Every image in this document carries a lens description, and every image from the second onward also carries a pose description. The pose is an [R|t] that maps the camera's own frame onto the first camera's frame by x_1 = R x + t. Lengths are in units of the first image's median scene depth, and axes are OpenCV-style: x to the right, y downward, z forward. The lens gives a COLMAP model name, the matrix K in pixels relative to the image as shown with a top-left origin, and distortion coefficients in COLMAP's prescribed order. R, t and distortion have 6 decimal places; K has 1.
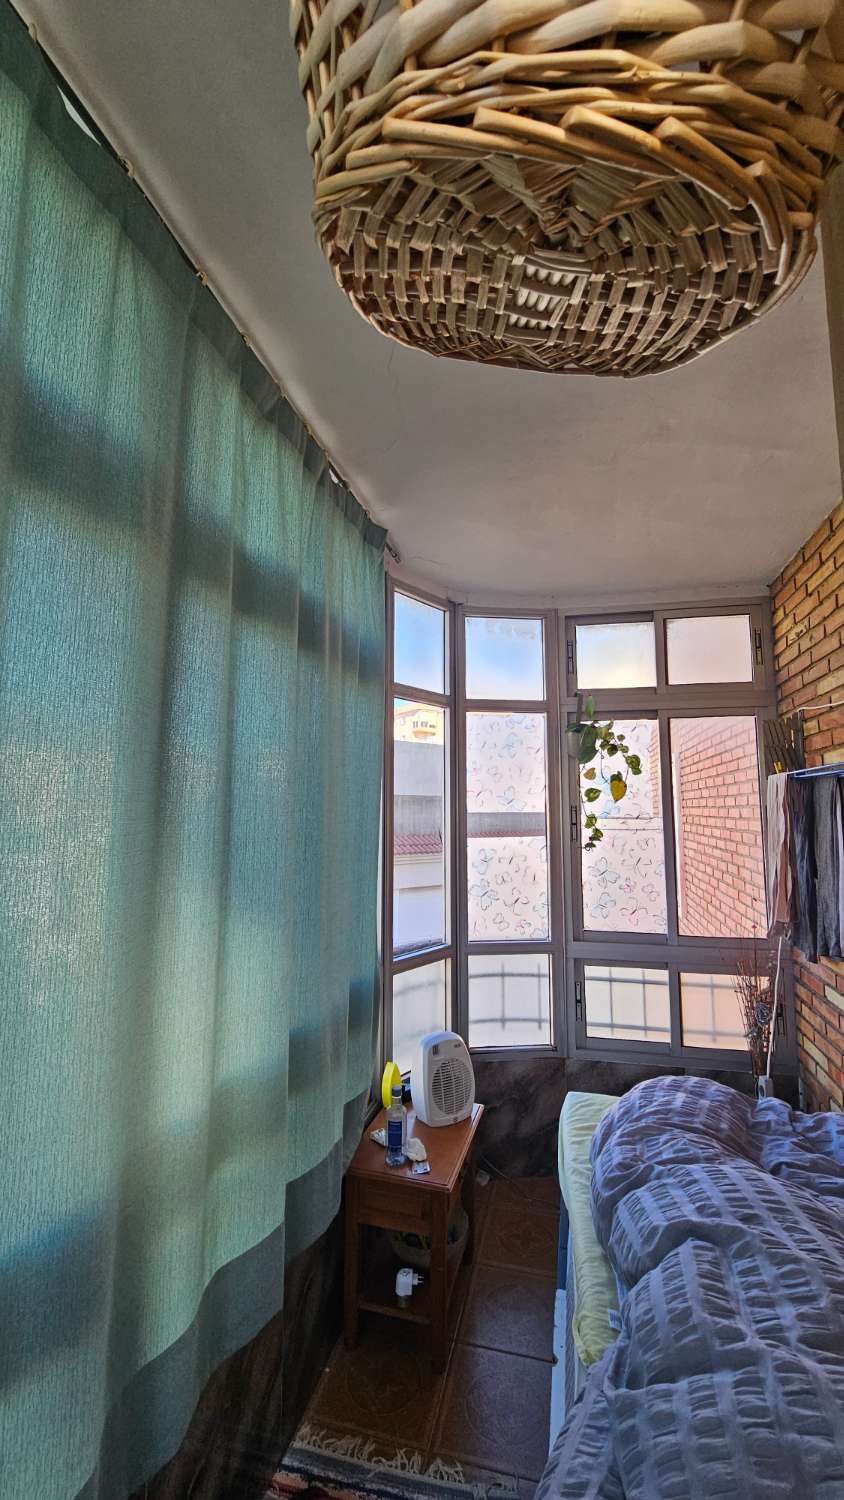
lens RADIAL K [[616.3, 0, 418.7], [0, 616.3, 743.4], [0, 0, 1]] dist [-0.000303, -0.000850]
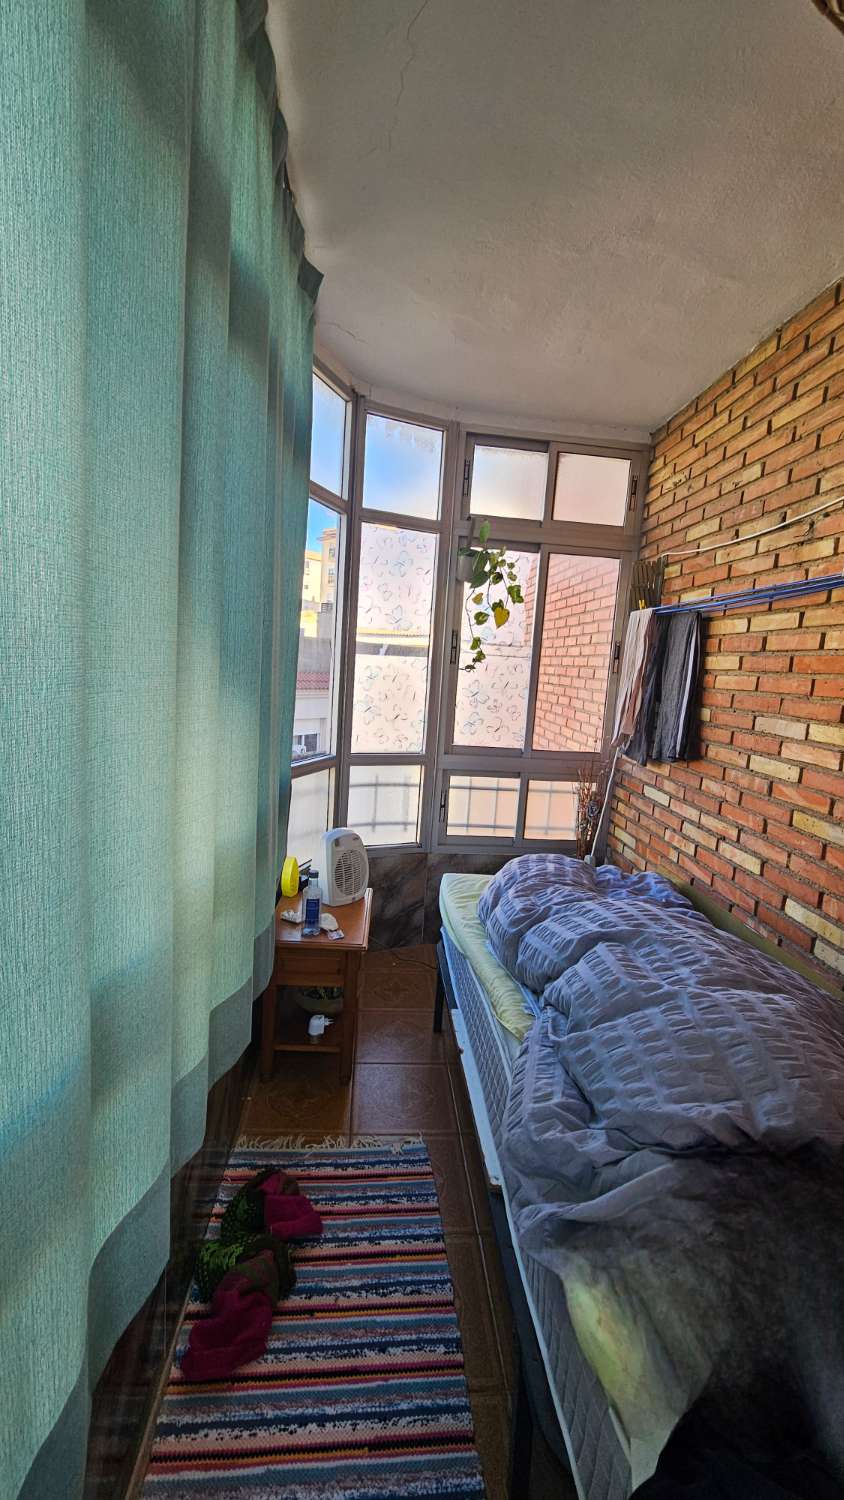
lens RADIAL K [[616.3, 0, 418.7], [0, 616.3, 743.4], [0, 0, 1]] dist [-0.000303, -0.000850]
pose [[0.947427, 0.016619, 0.319540, -0.158591], [-0.094236, 0.968850, 0.229017, 0.061815], [-0.305781, -0.247089, 0.919481, 0.011107]]
